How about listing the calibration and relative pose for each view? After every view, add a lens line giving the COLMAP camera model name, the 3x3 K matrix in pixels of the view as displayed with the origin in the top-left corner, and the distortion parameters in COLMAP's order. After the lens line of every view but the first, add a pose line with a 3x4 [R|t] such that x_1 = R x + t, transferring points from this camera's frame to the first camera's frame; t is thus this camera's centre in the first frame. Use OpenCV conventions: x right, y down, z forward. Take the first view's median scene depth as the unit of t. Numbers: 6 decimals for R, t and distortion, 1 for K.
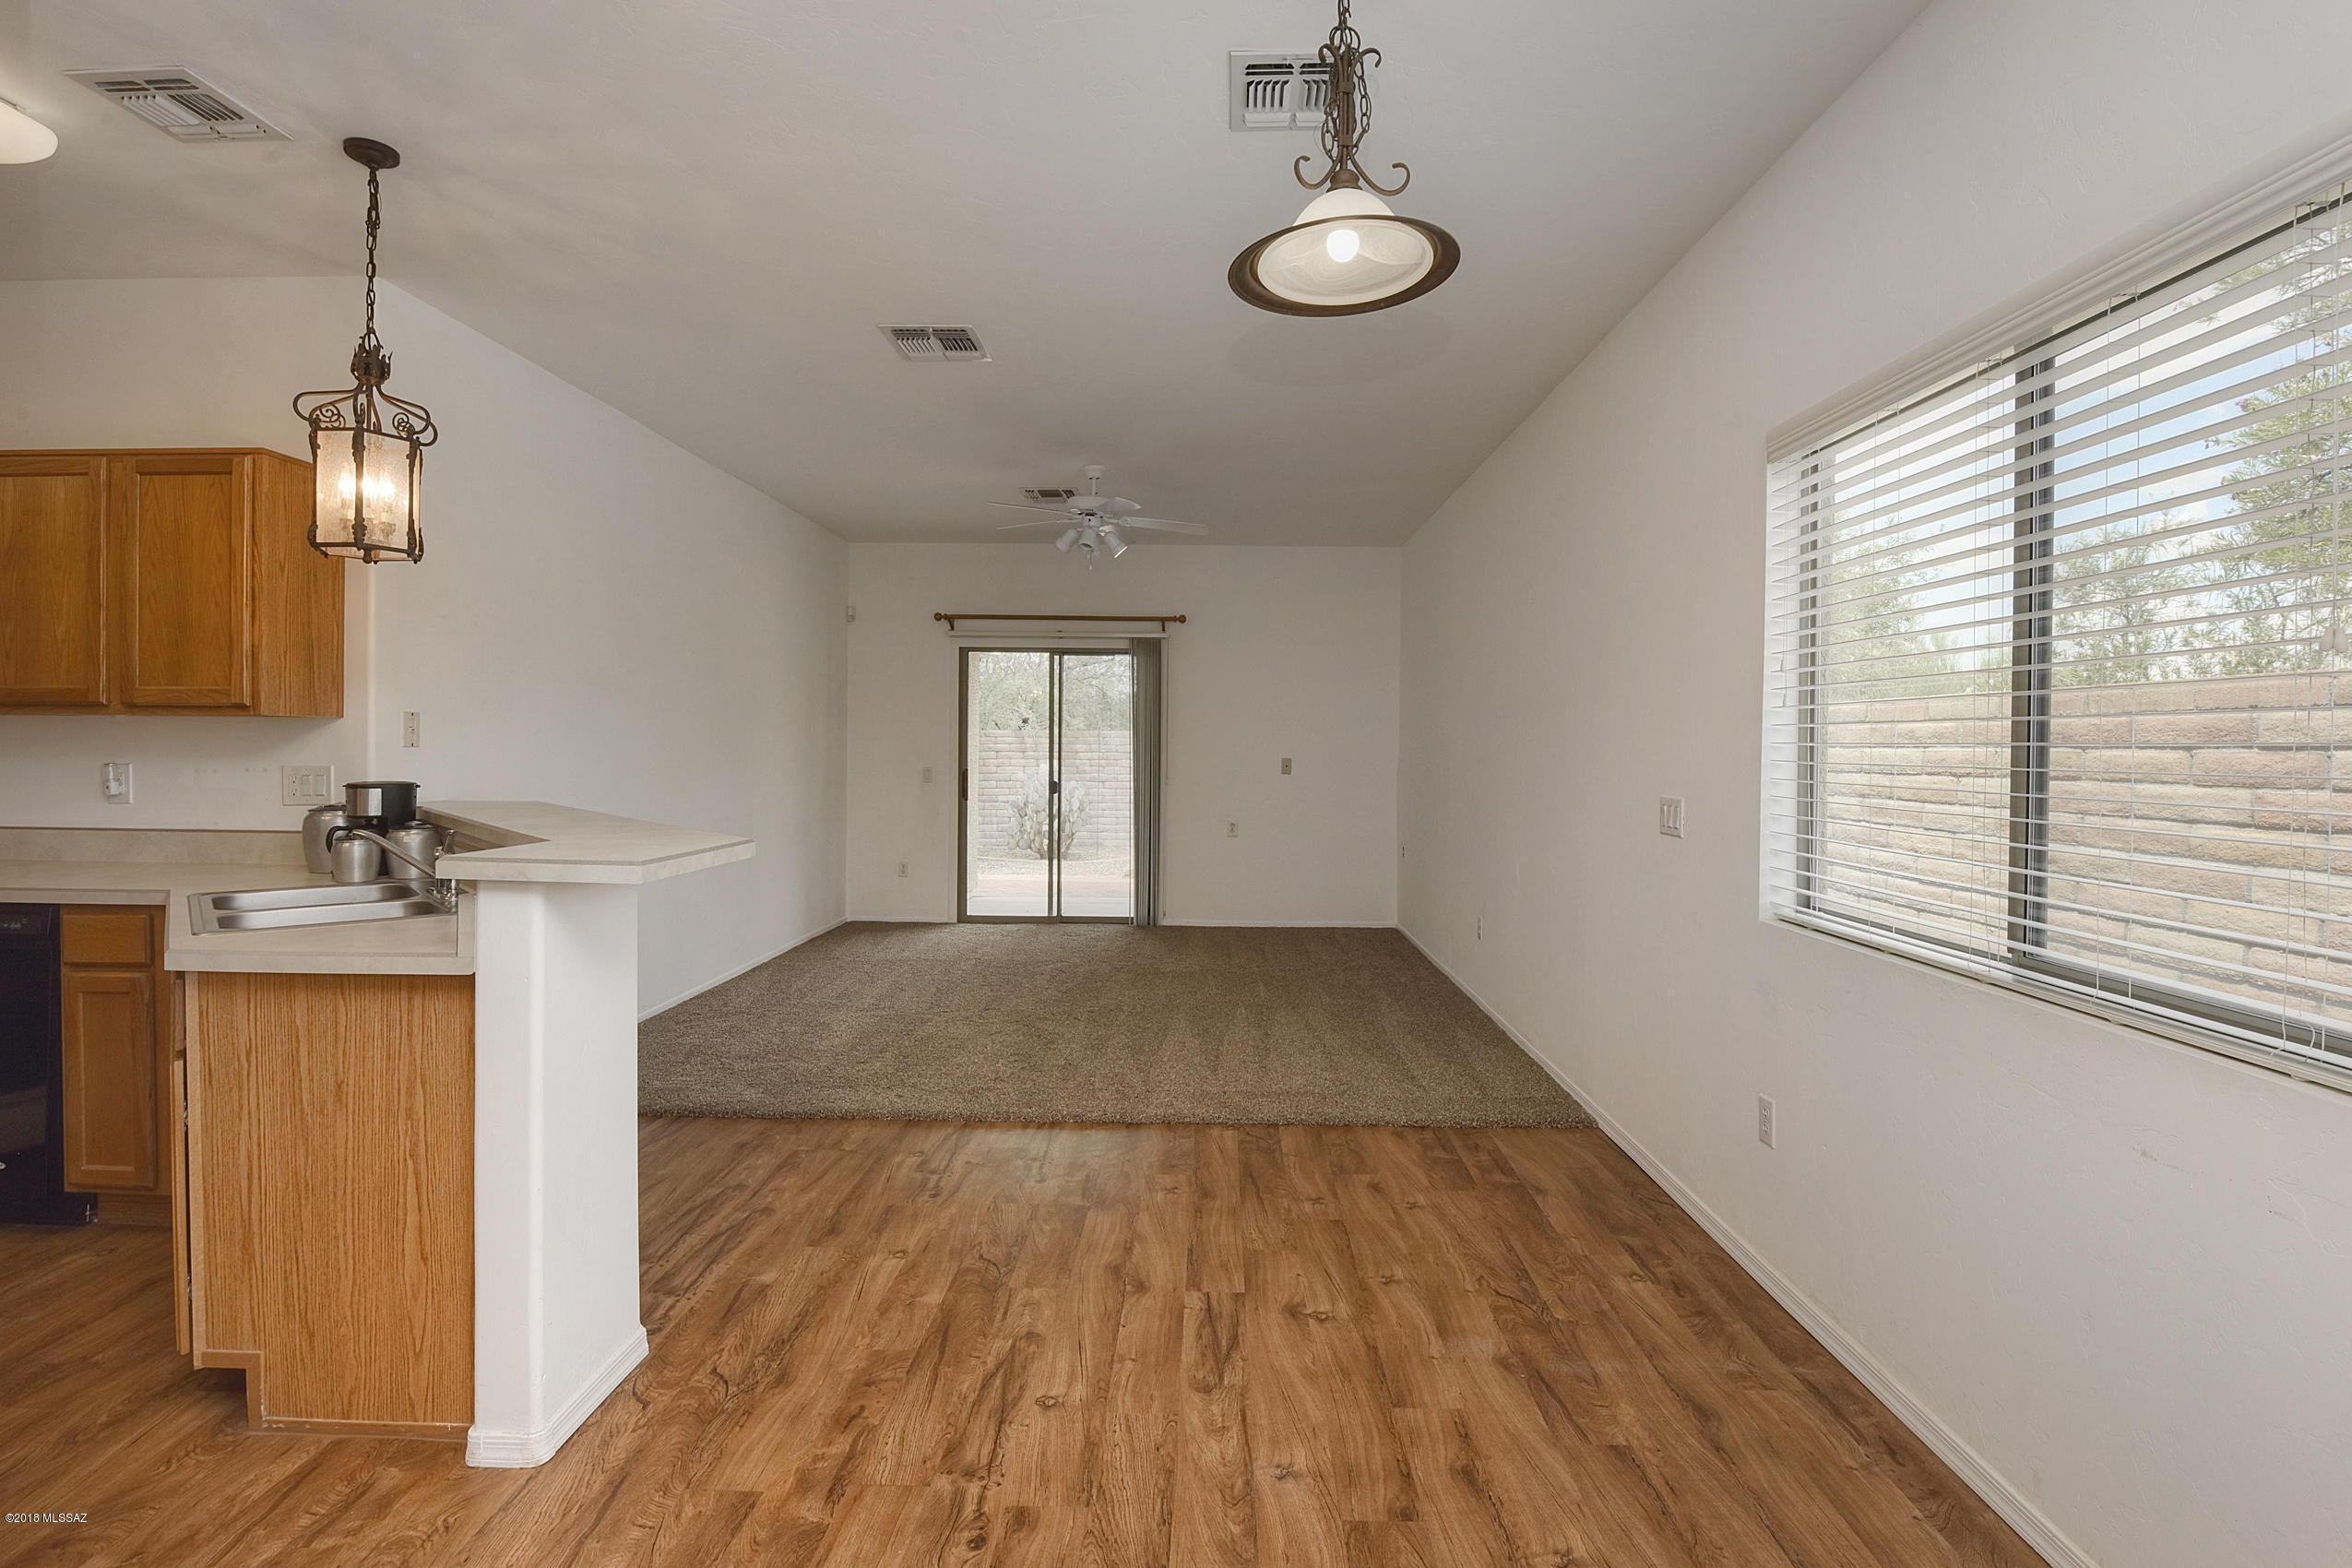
lens RADIAL K [[1056.3, 0, 1156.2], [0, 1056.3, 763.2], [0, 0, 1]] dist [0.001416, -0.011037]
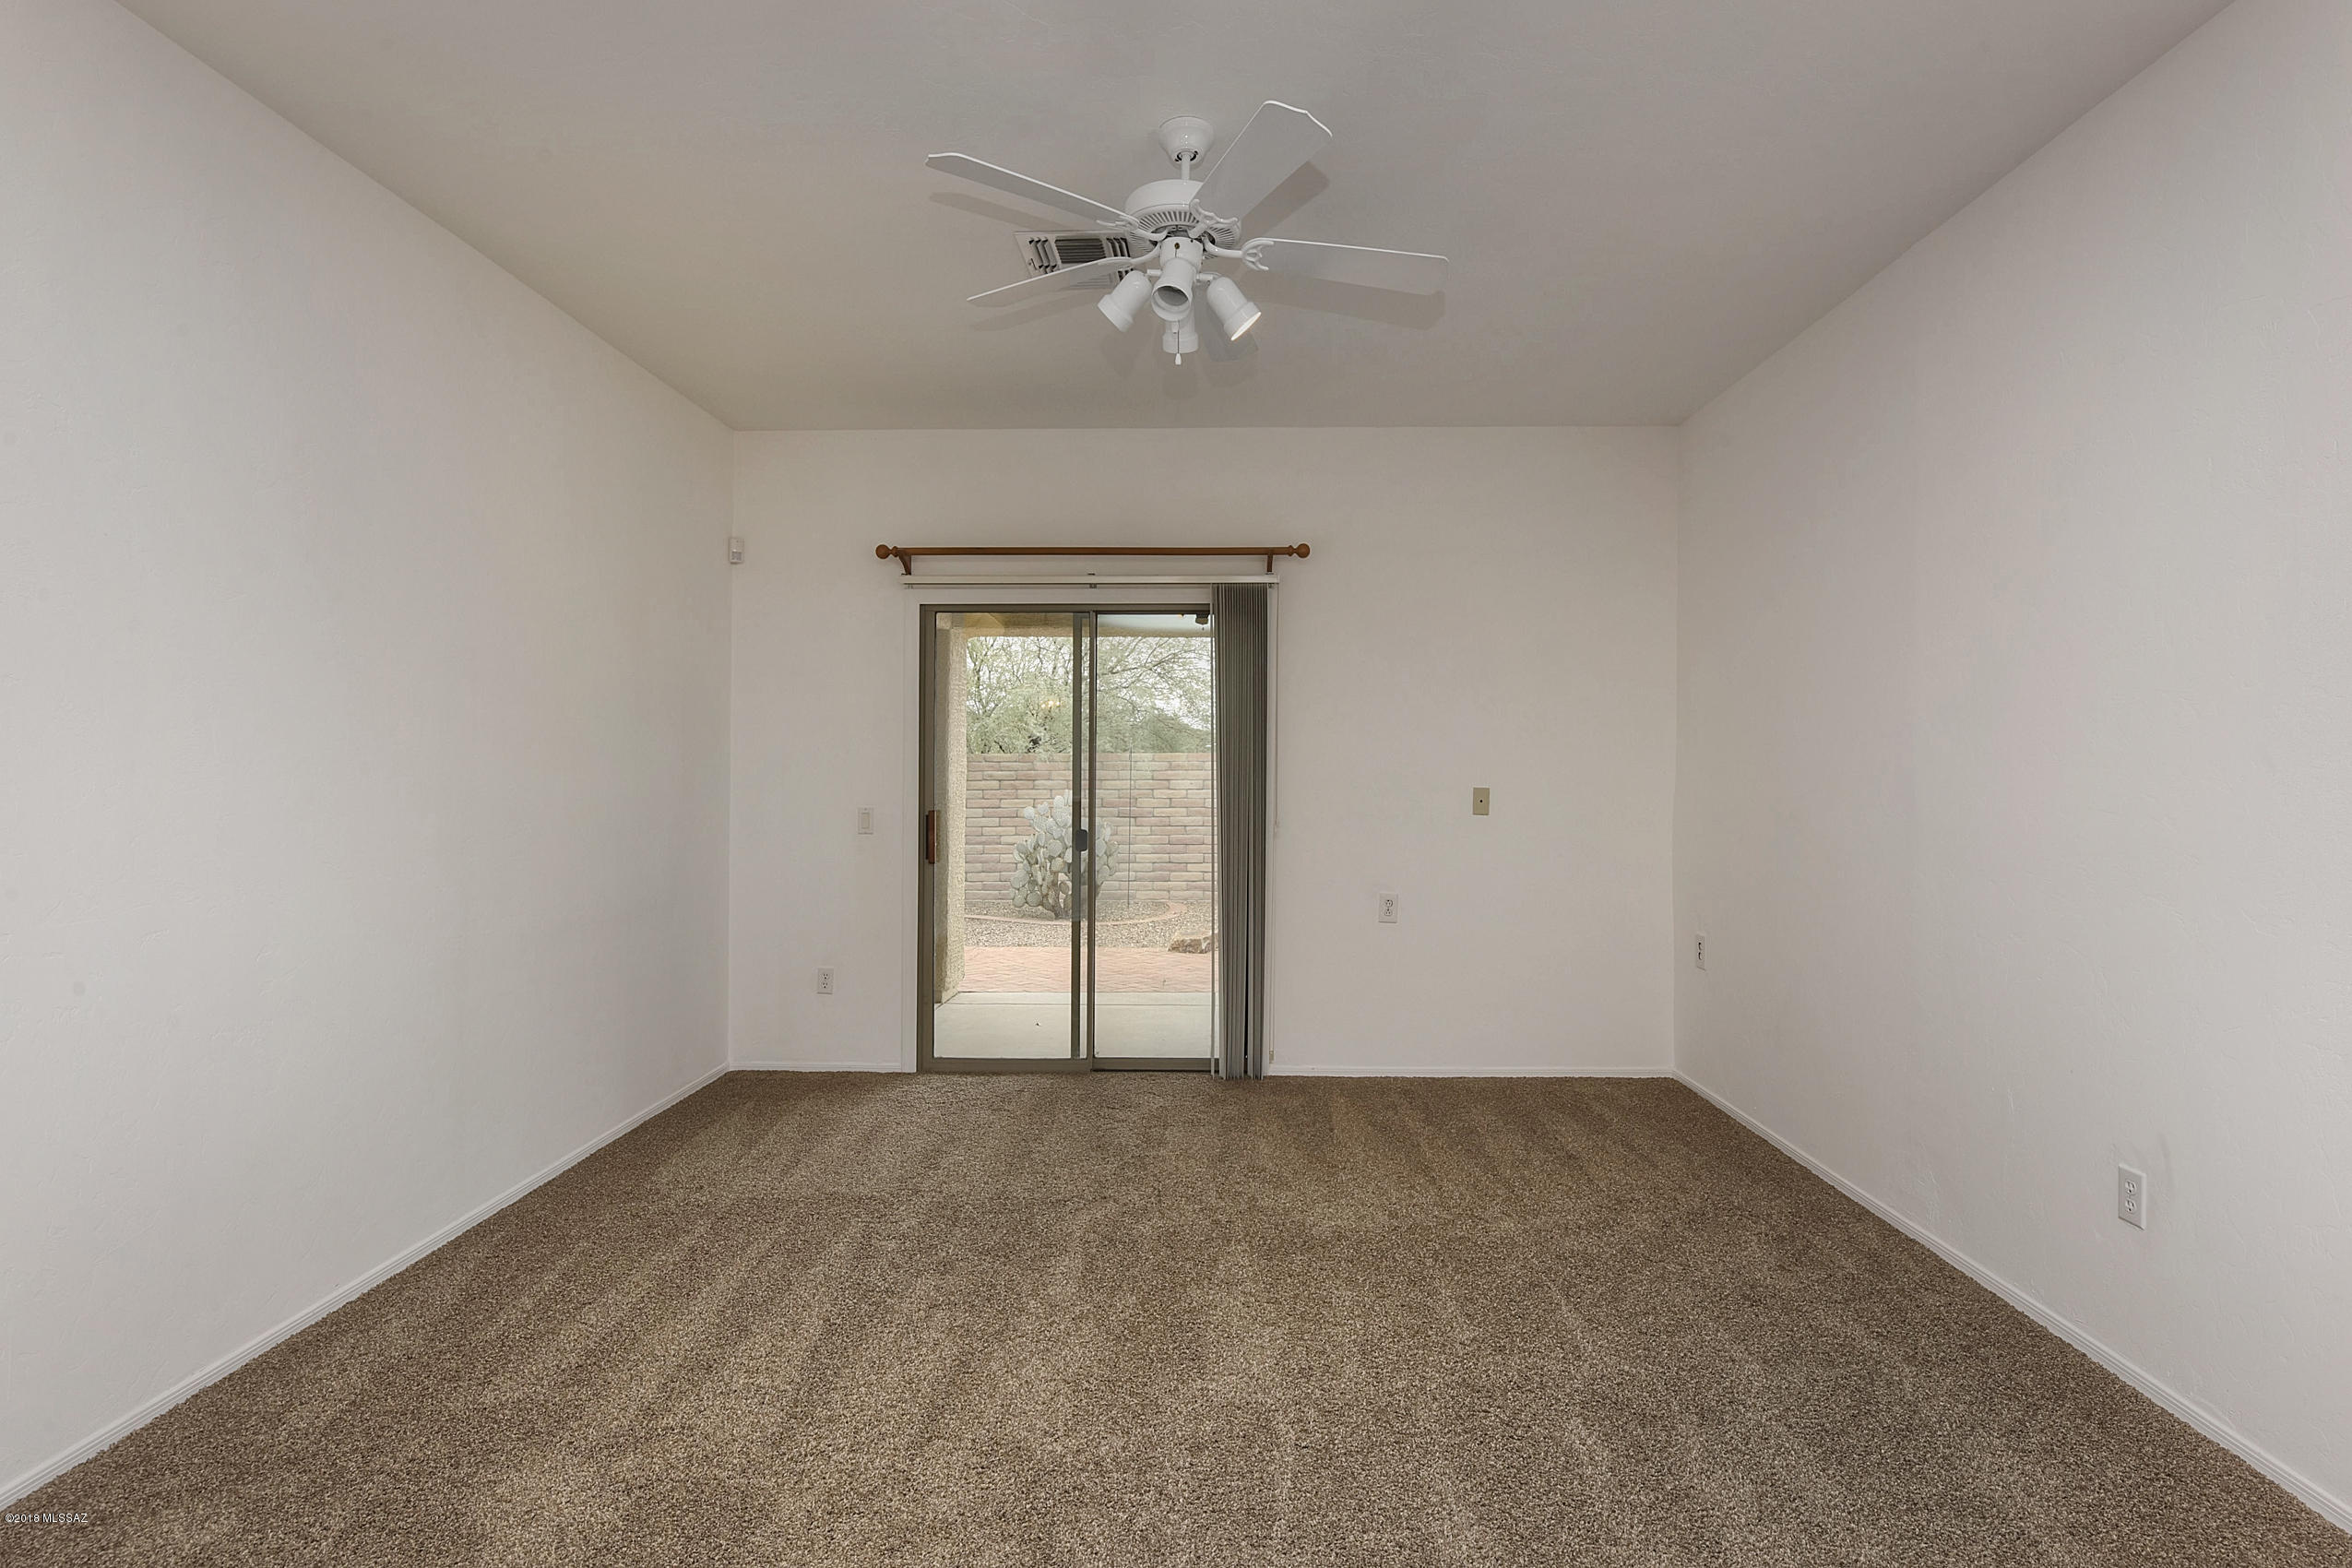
lens RADIAL K [[1080.8, 0, 1172.9], [0, 1080.8, 752.4], [0, 0, 1]] dist [0.000180, -0.012459]
pose [[0.999964, -0.008517, 0.000649, -0.109346], [0.008535, 0.999345, -0.035162, -0.010703], [-0.000349, 0.035167, 0.999381, 0.943444]]
